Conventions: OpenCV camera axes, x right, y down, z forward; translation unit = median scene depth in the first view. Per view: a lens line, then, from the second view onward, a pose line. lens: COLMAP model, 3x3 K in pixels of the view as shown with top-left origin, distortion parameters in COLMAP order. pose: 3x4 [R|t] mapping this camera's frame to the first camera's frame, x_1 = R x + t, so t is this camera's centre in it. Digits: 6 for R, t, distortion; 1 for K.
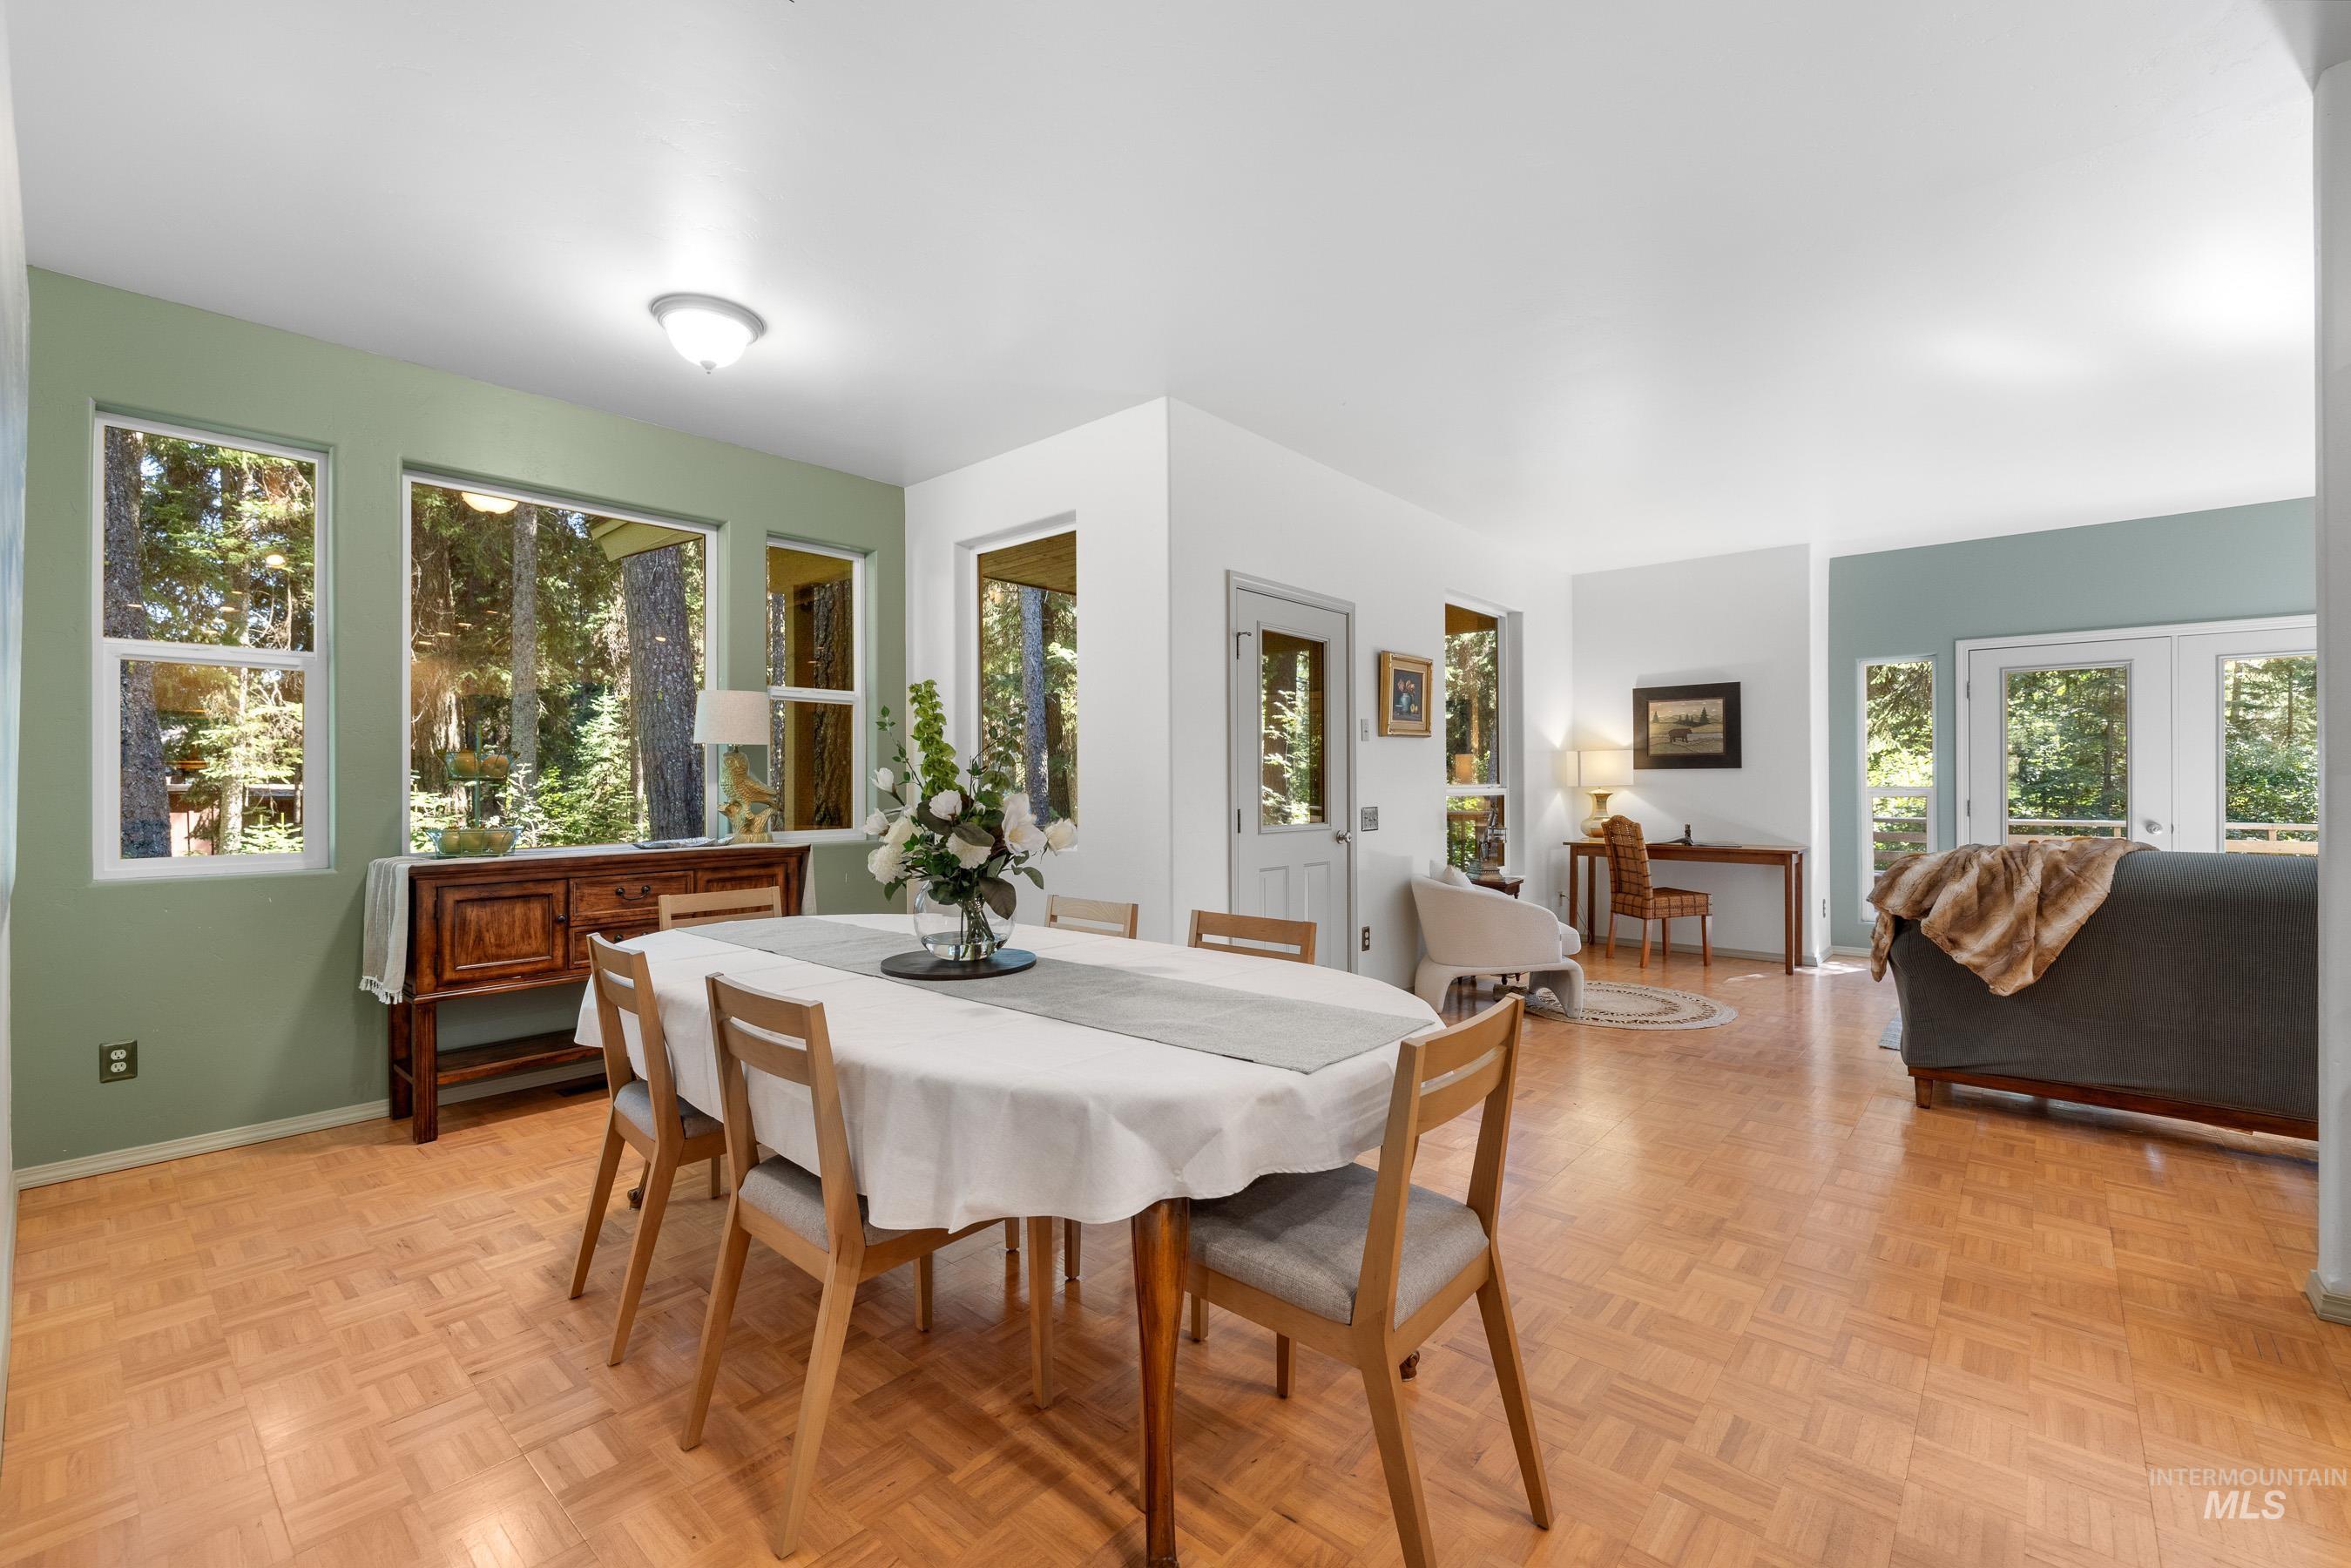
lens RADIAL K [[985.9, 0, 1175.5], [0, 985.9, 784.0], [0, 0, 1]] dist [-0.000153, 0.000368]
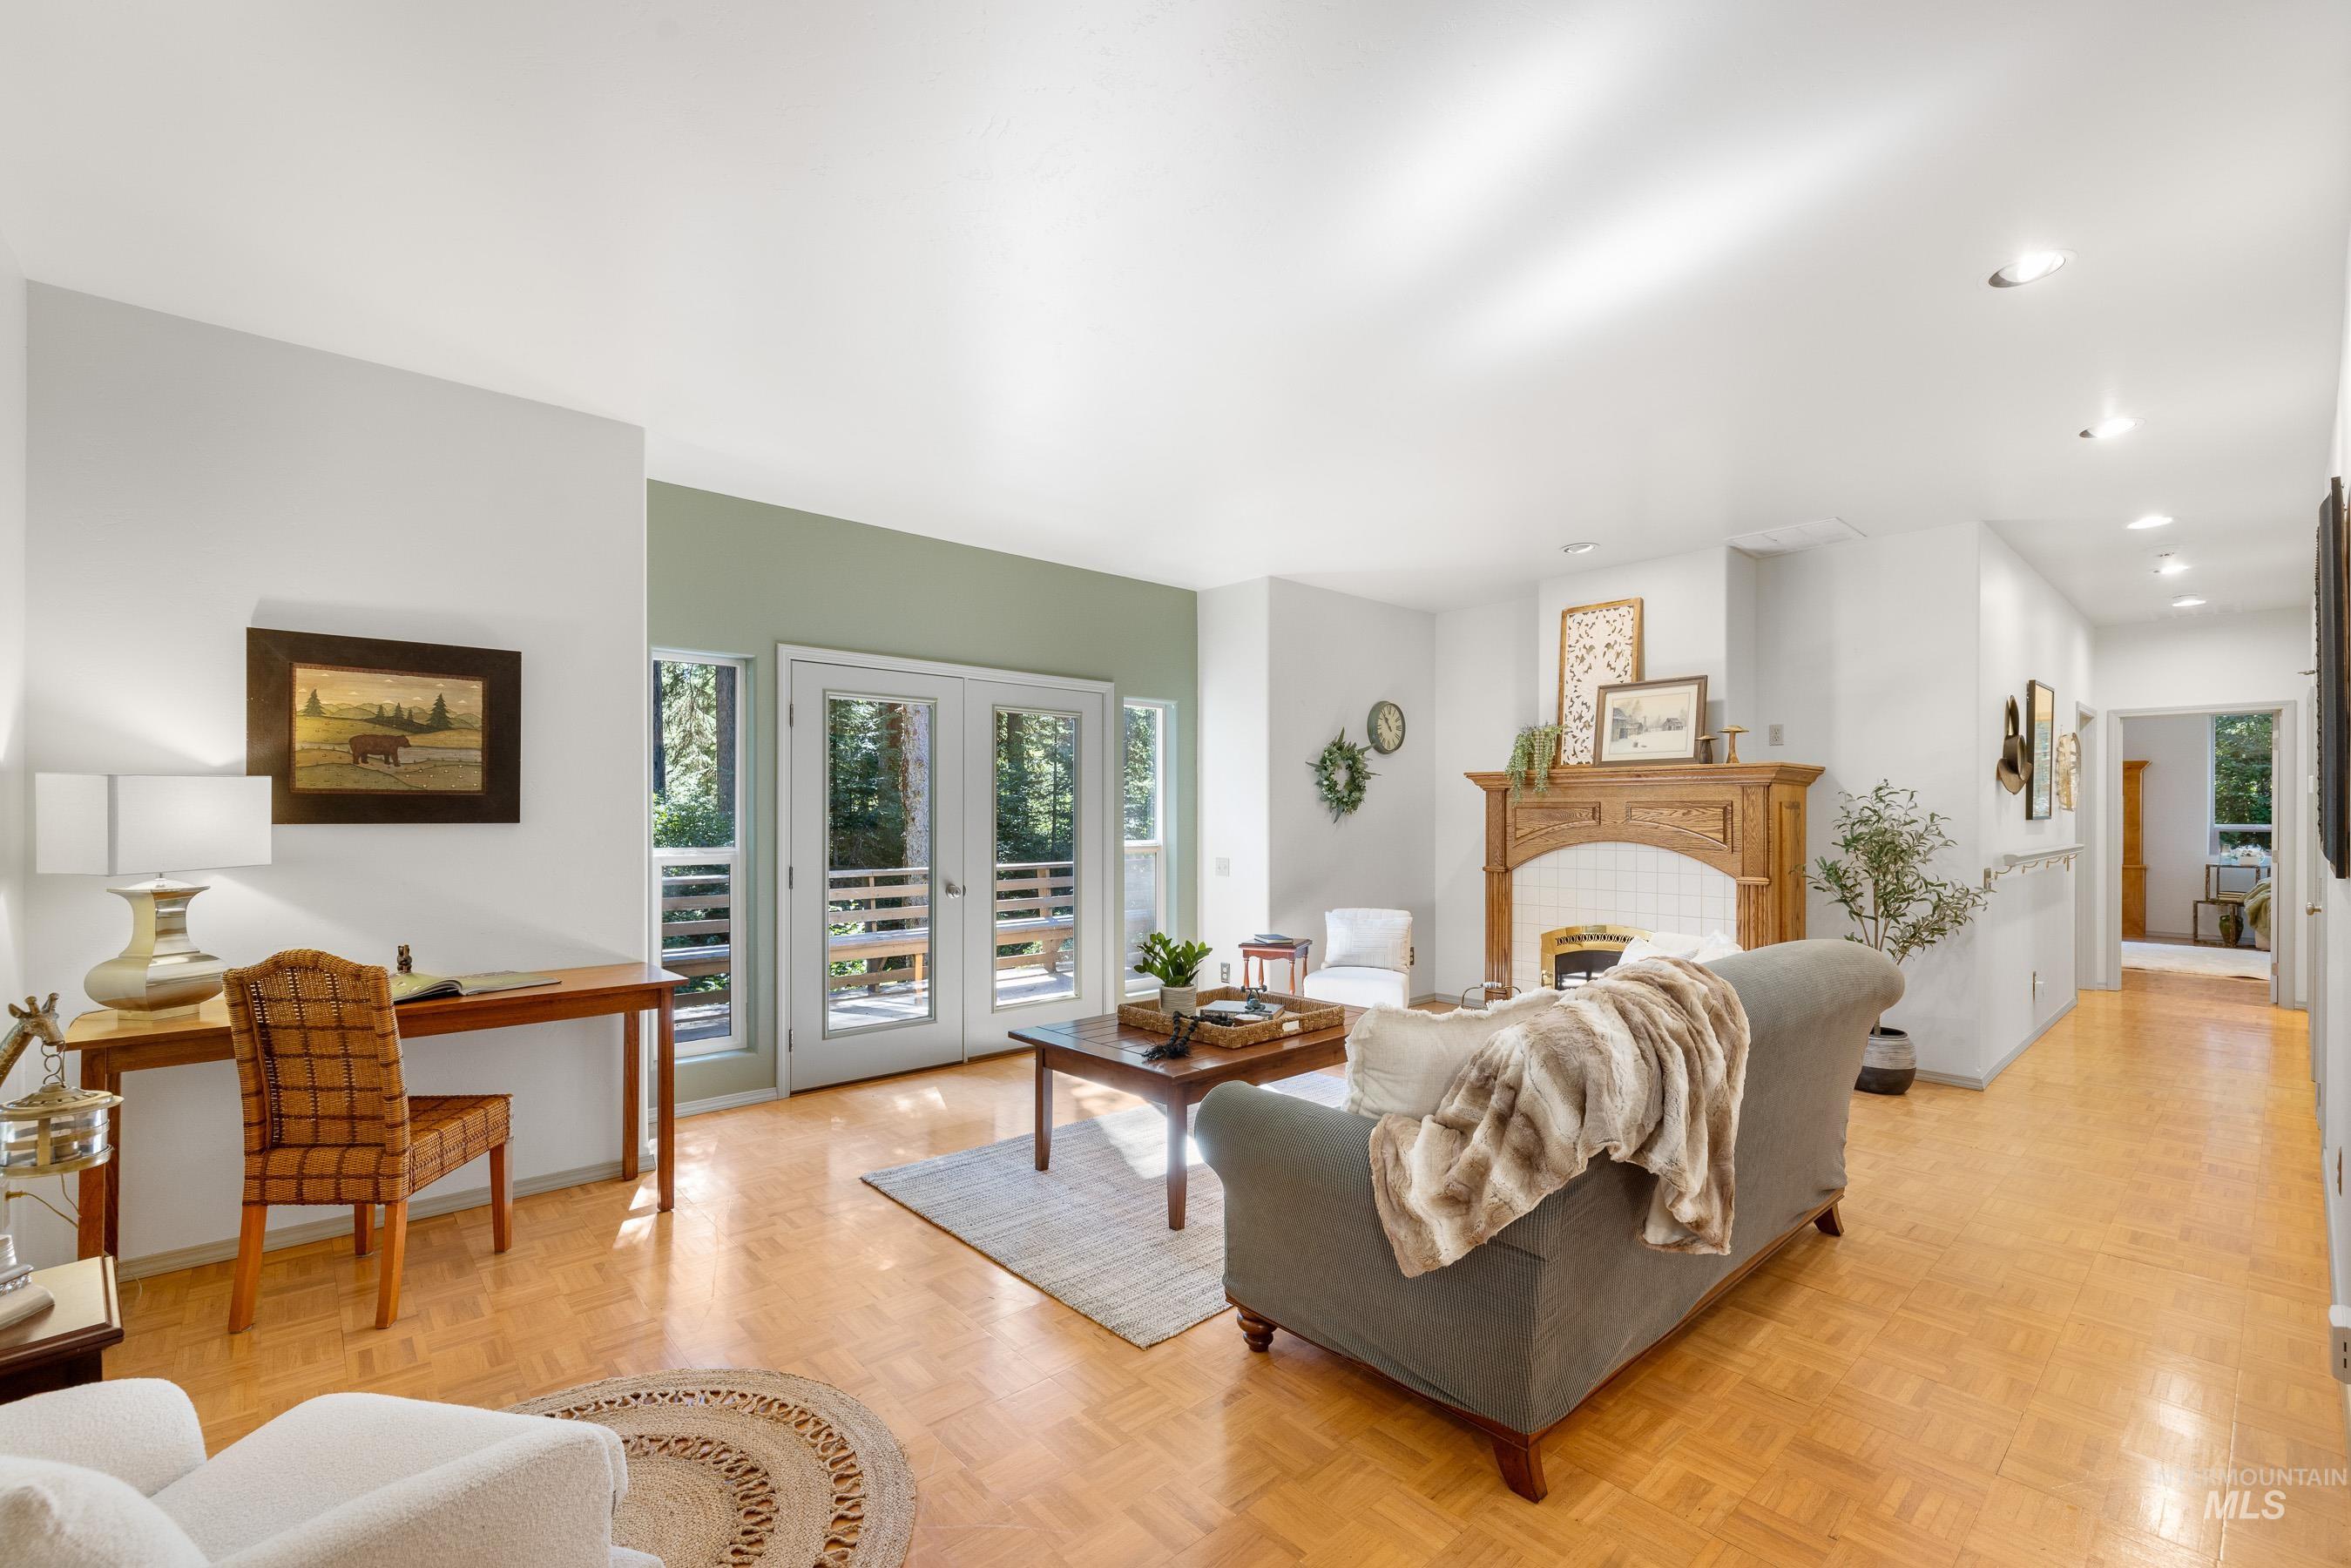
lens RADIAL K [[1006.8, 0, 1178.3], [0, 1006.8, 810.4], [0, 0, 1]] dist [0.009646, 0.000157]
pose [[0.109507, 0.004176, 0.993977, 0.185968], [-0.002742, 0.999989, -0.003900, -0.041926], [-0.993982, -0.002298, 0.109517, 1.191231]]
